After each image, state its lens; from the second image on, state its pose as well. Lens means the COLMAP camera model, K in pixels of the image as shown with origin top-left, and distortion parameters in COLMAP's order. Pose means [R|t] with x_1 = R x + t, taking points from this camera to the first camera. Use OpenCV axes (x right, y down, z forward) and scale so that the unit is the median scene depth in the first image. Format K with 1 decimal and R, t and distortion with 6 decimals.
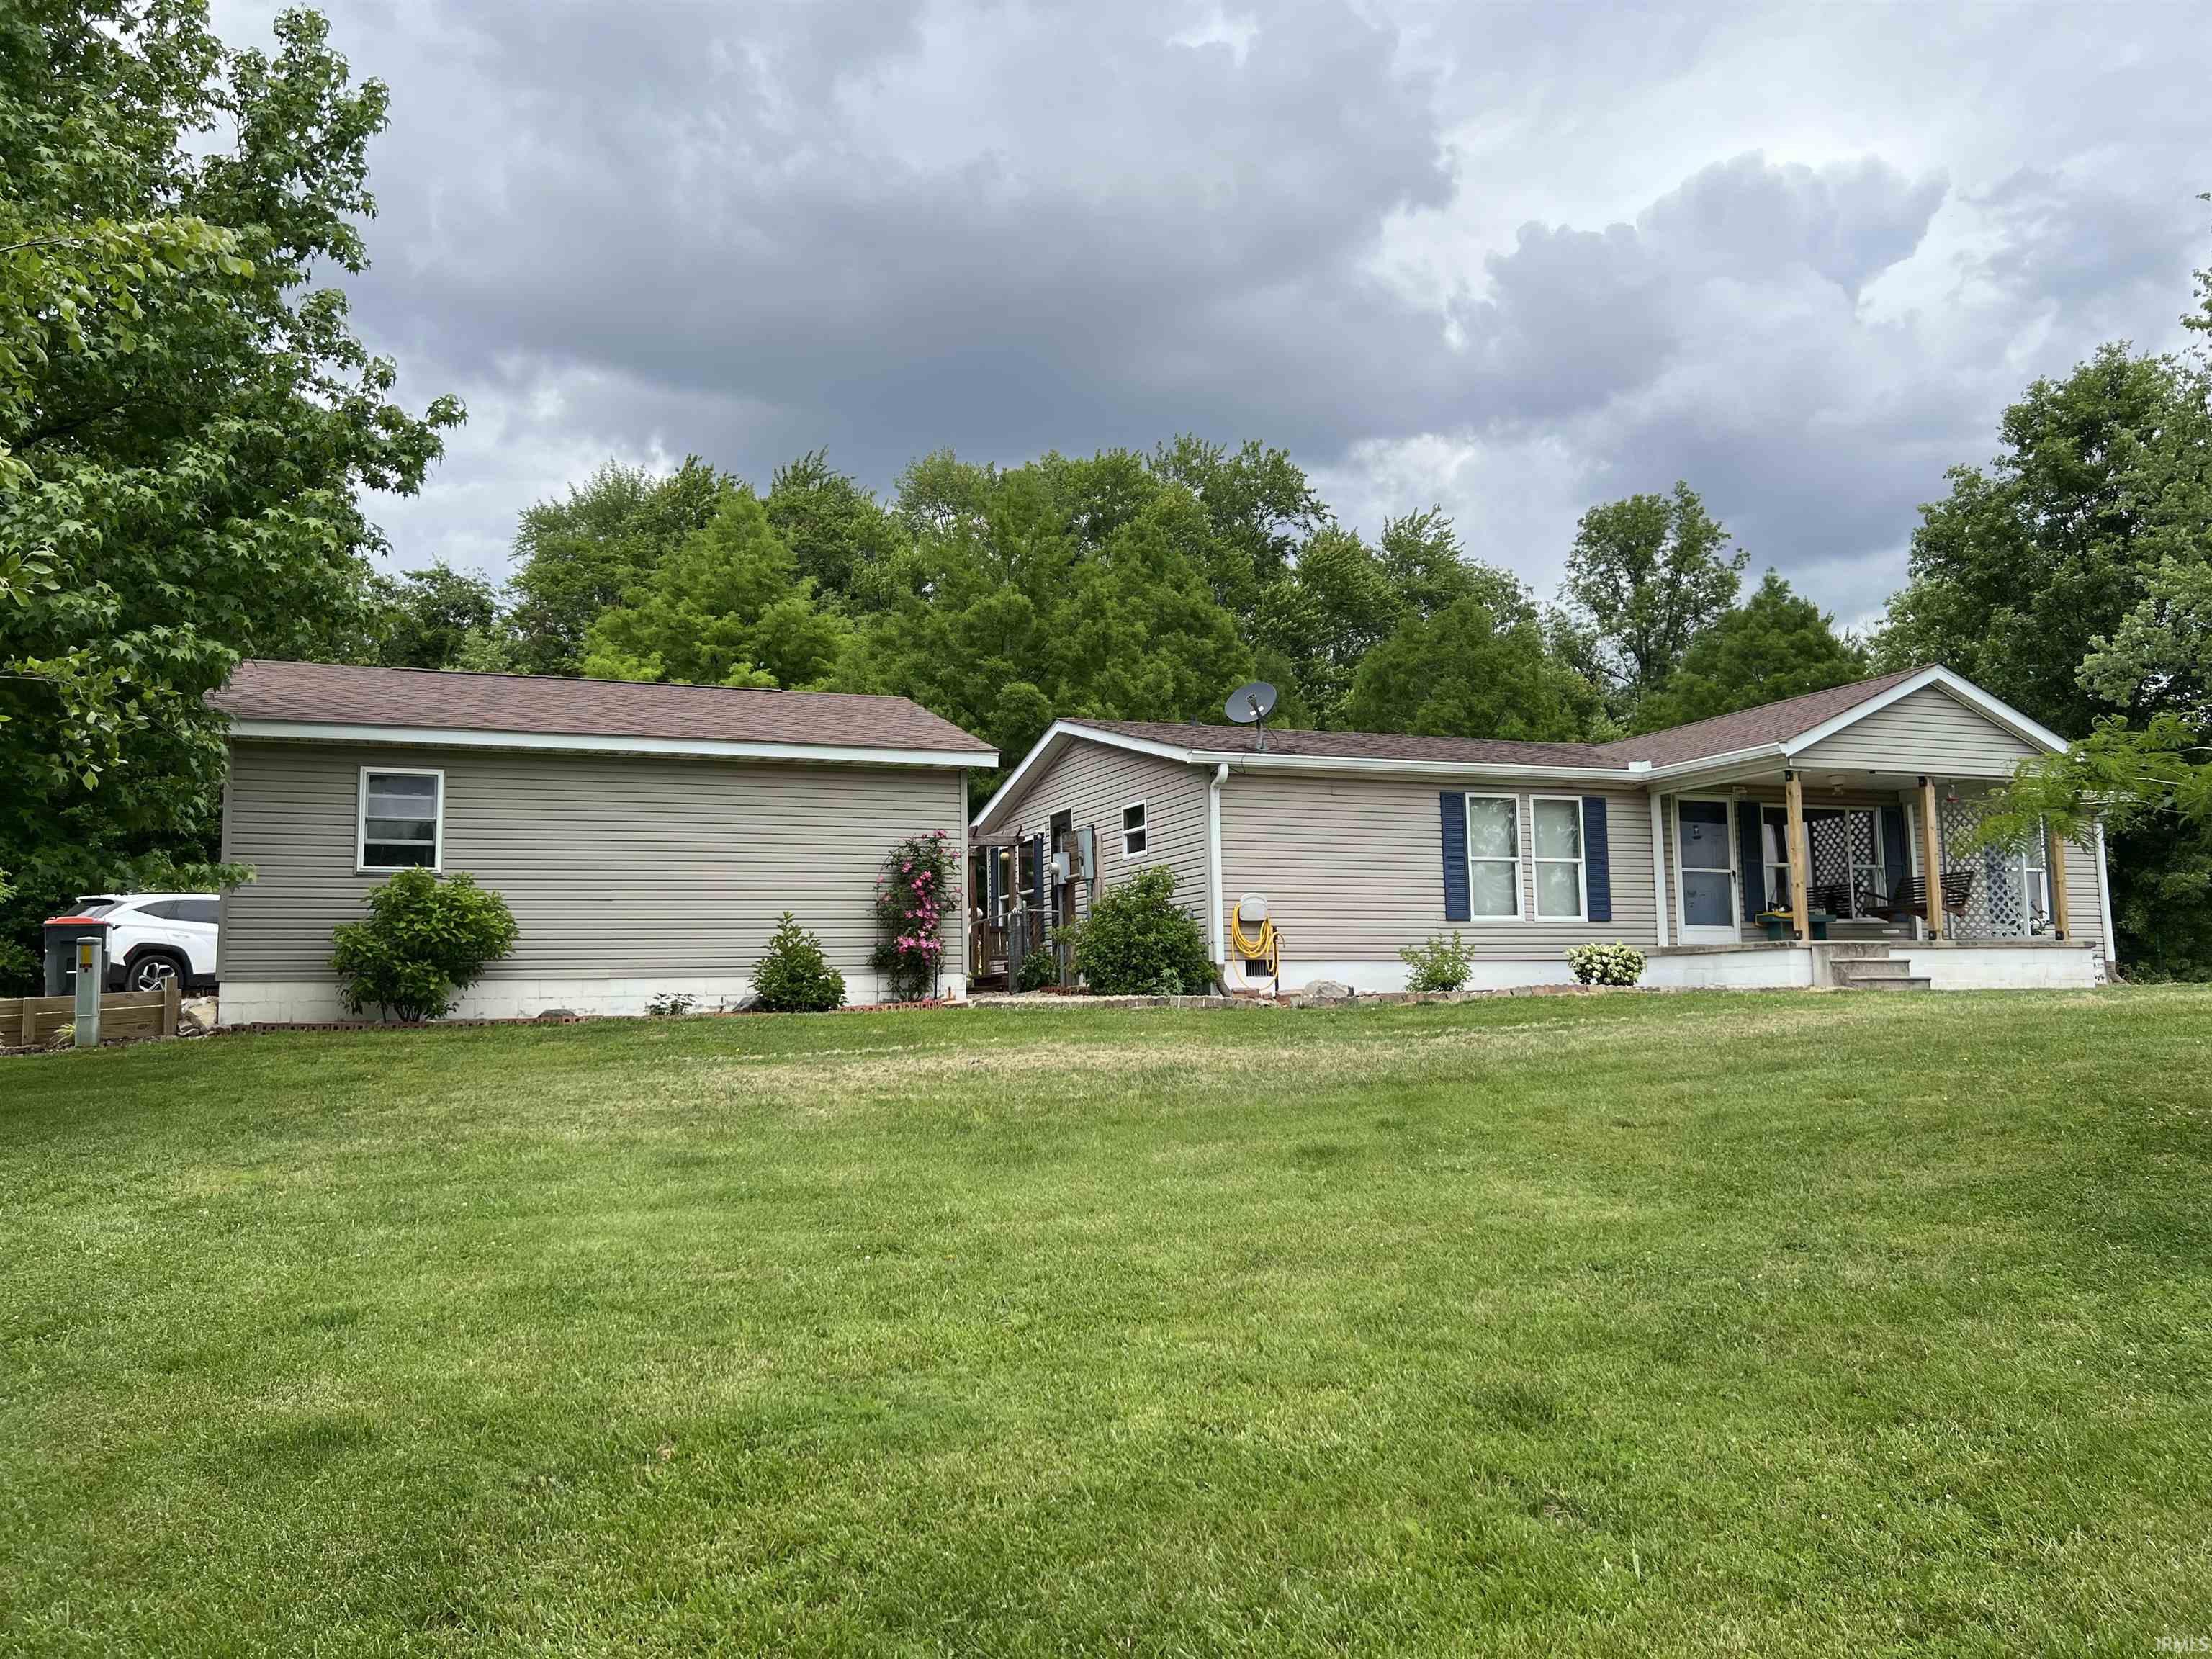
lens RADIAL K [[1673.9, 0, 1106.0], [0, 1673.9, 829.5], [0, 0, 1]] dist [0.054497, -0.040647]
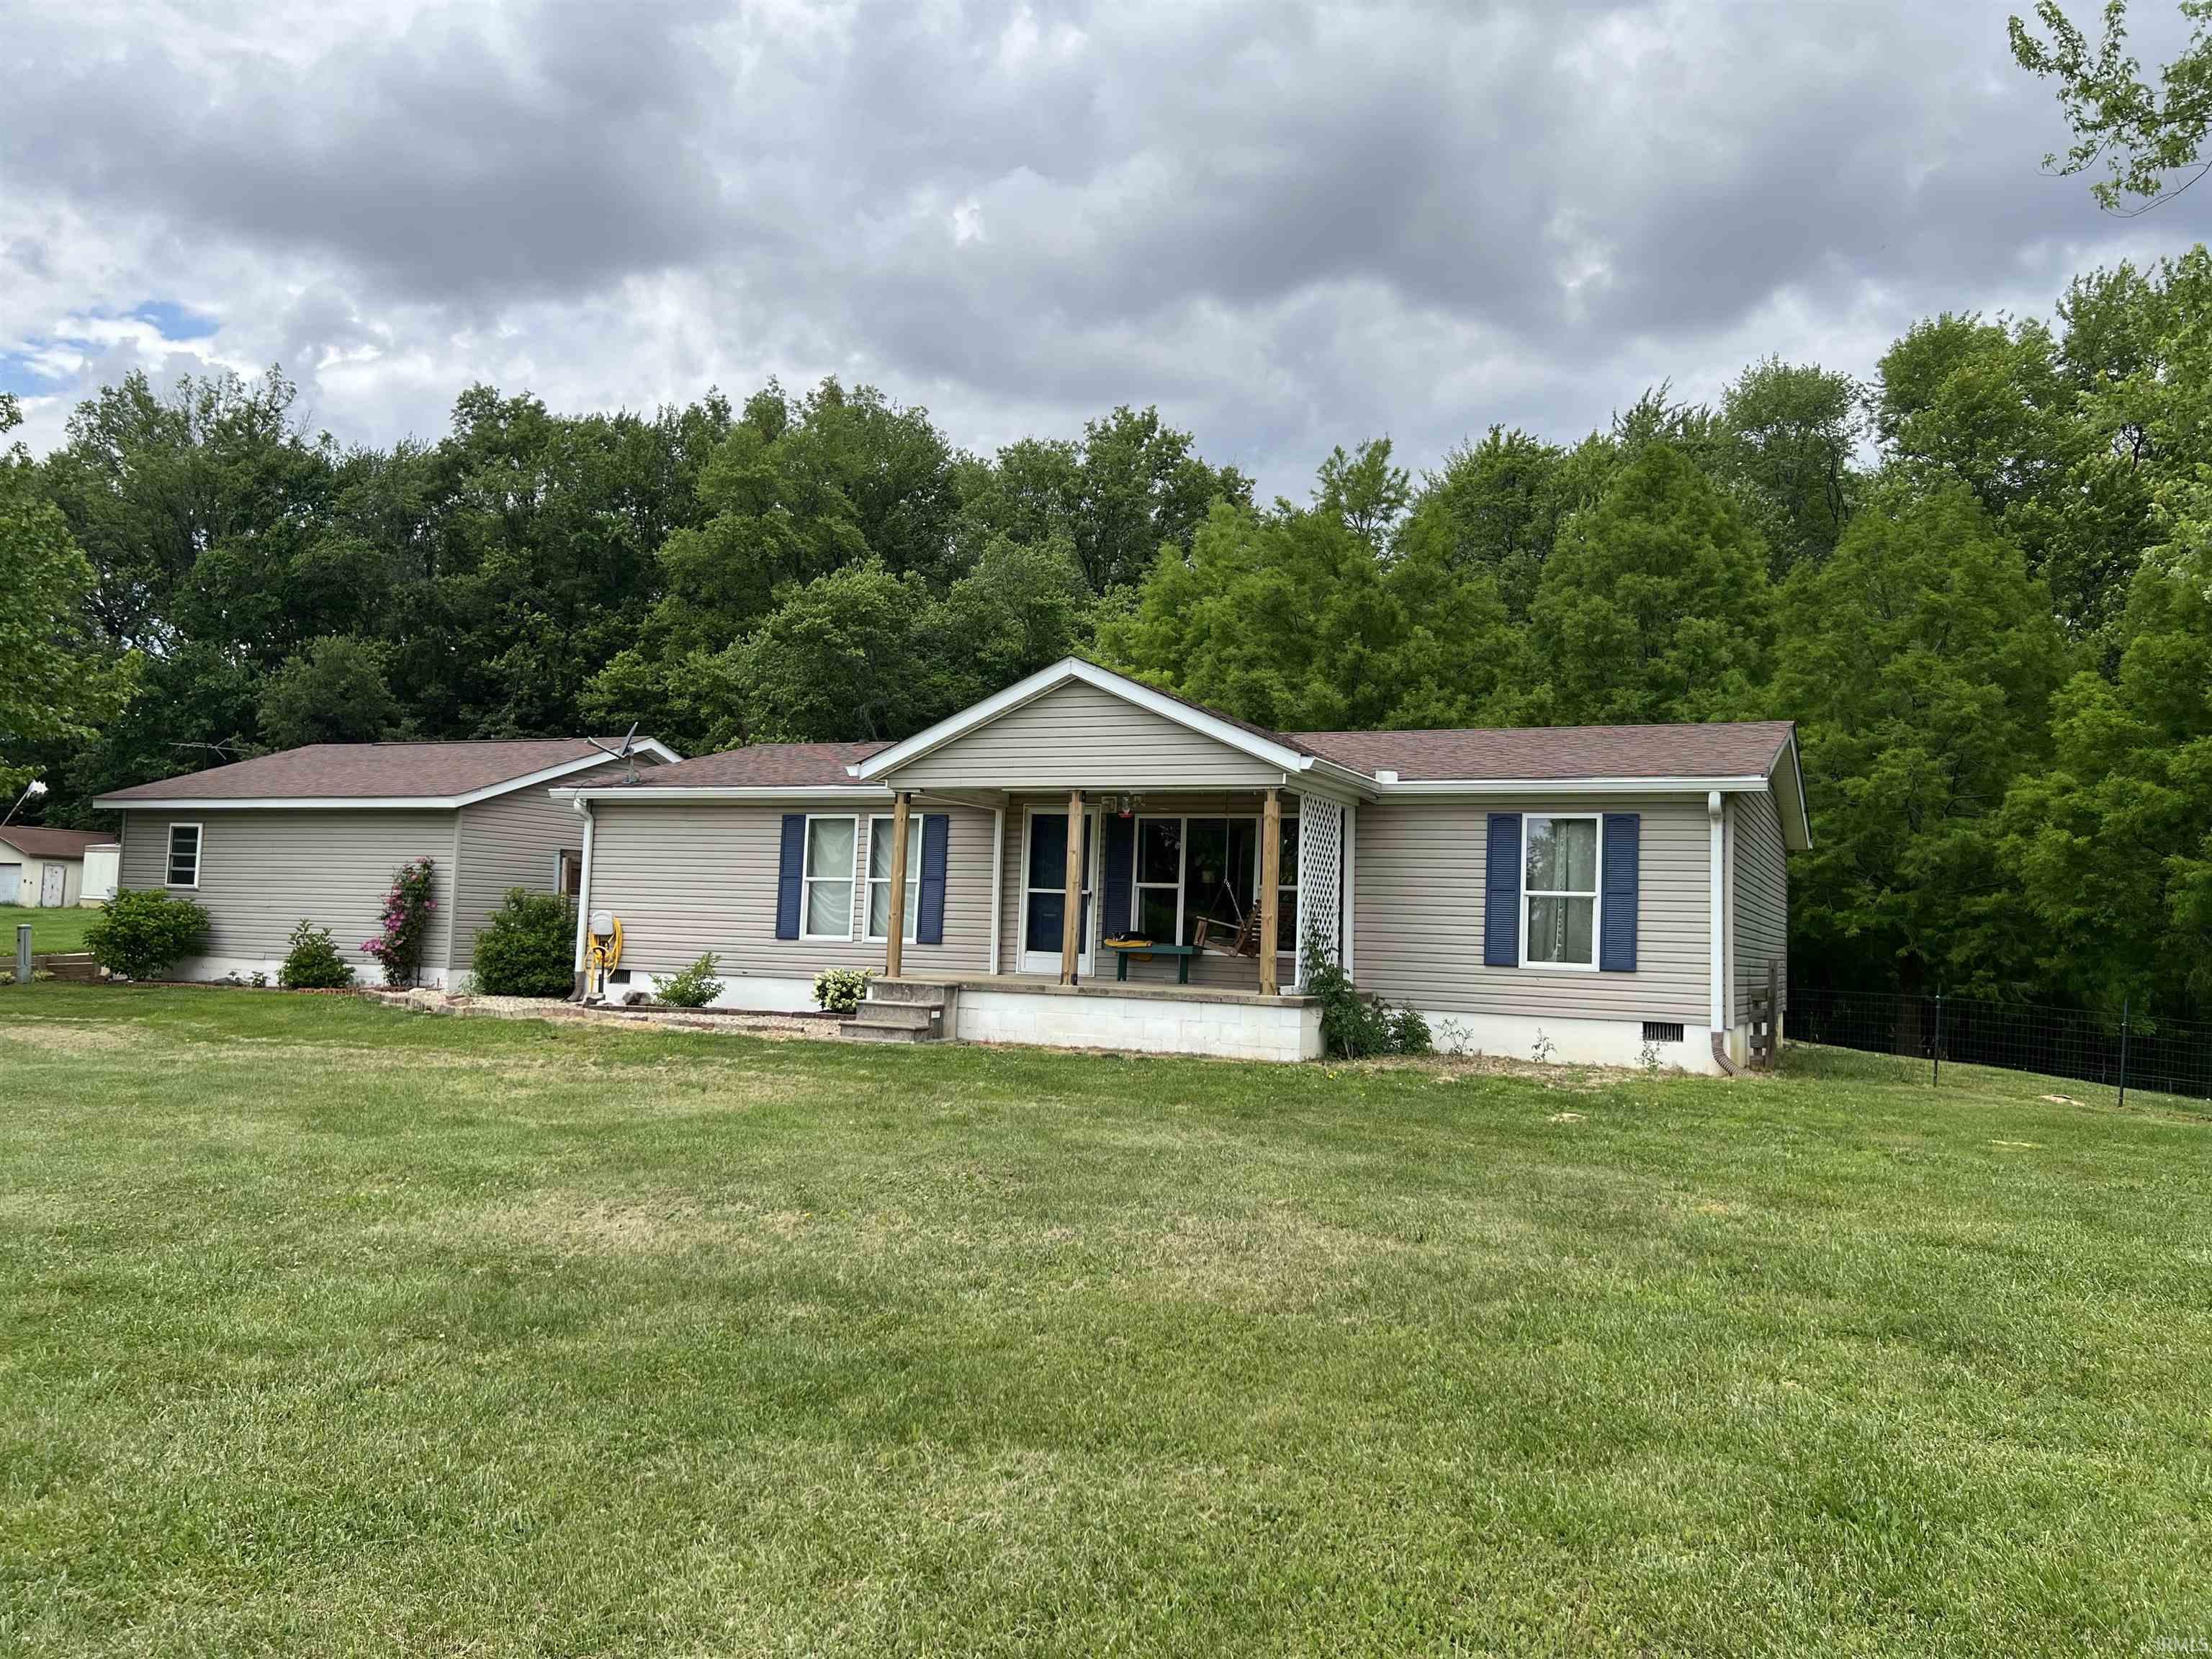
lens RADIAL K [[1673.9, 0, 1106.0], [0, 1673.9, 829.5], [0, 0, 1]] dist [0.054497, -0.040647]
pose [[0.687784, -0.007223, -0.725879, 0.932434], [0.032429, 0.999258, 0.020785, -0.024141], [0.725191, -0.037835, 0.687508, 0.366699]]
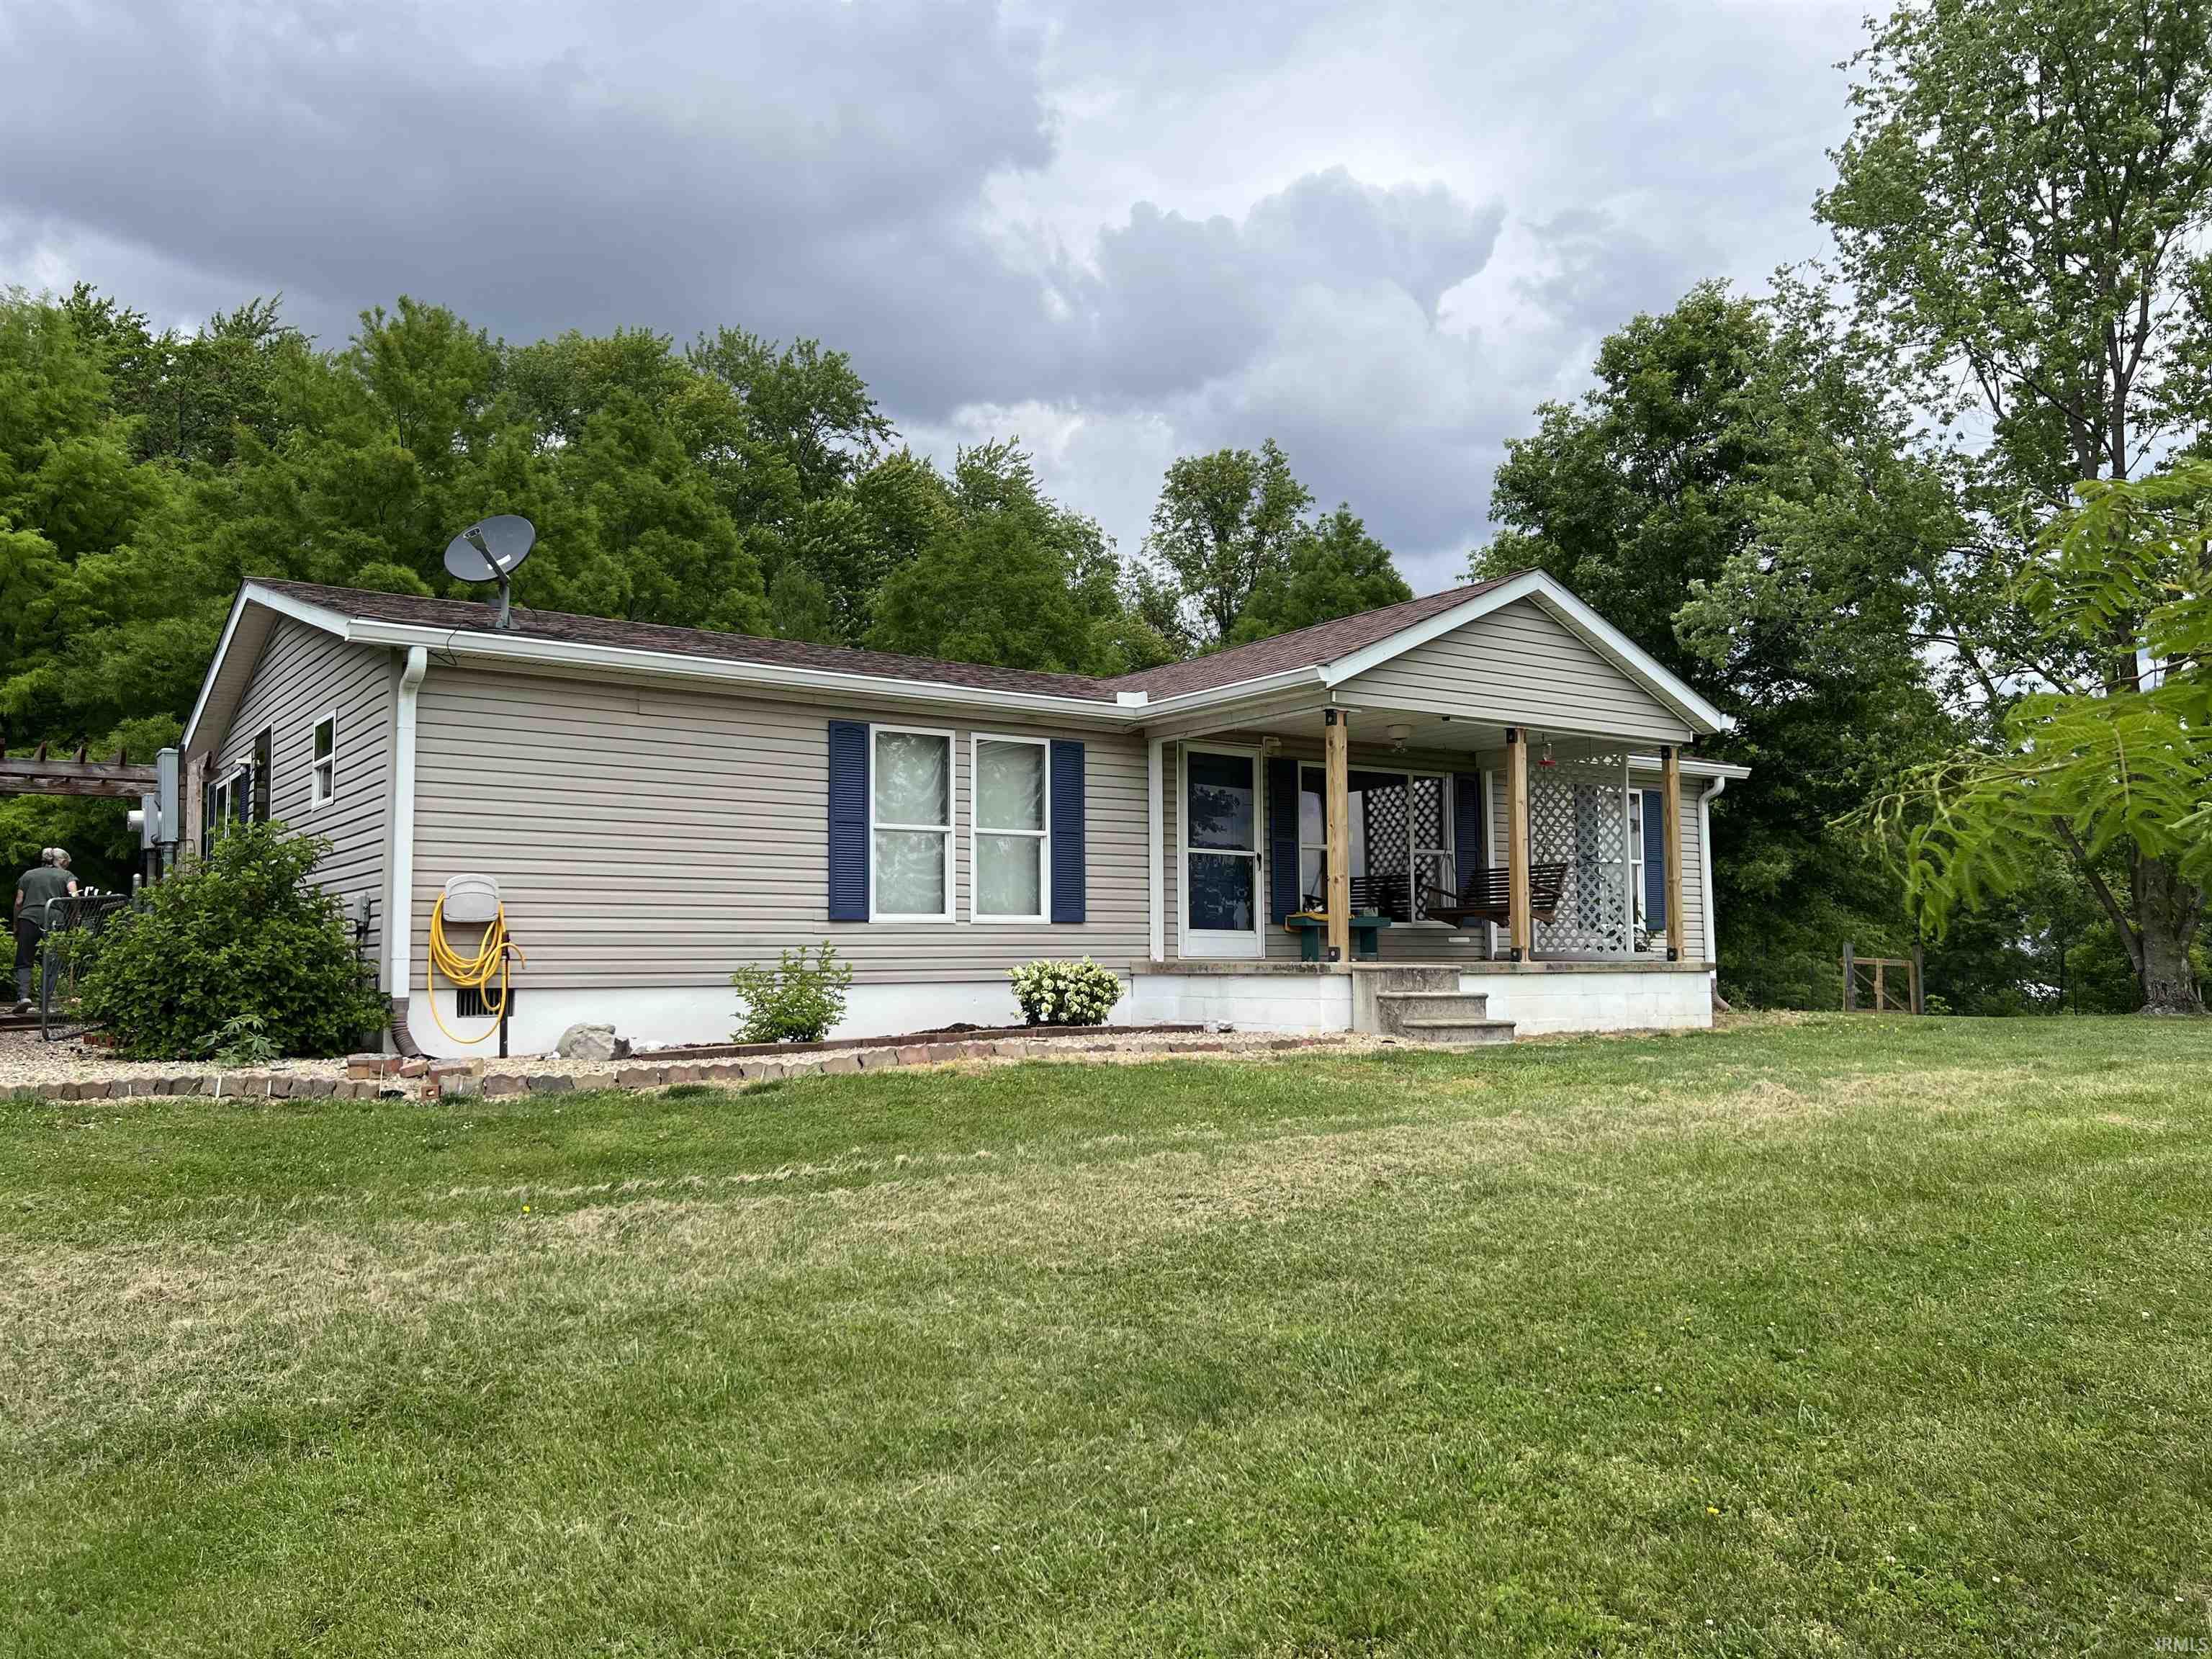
lens RADIAL K [[1718.1, 0, 1106.0], [0, 1718.1, 829.5], [0, 0, 1]] dist [0.377052, -0.729369]
pose [[0.971022, 0.030202, 0.237075, 0.124665], [-0.035867, 0.999164, 0.019619, 0.002095], [-0.236285, -0.027553, 0.971293, 0.280311]]
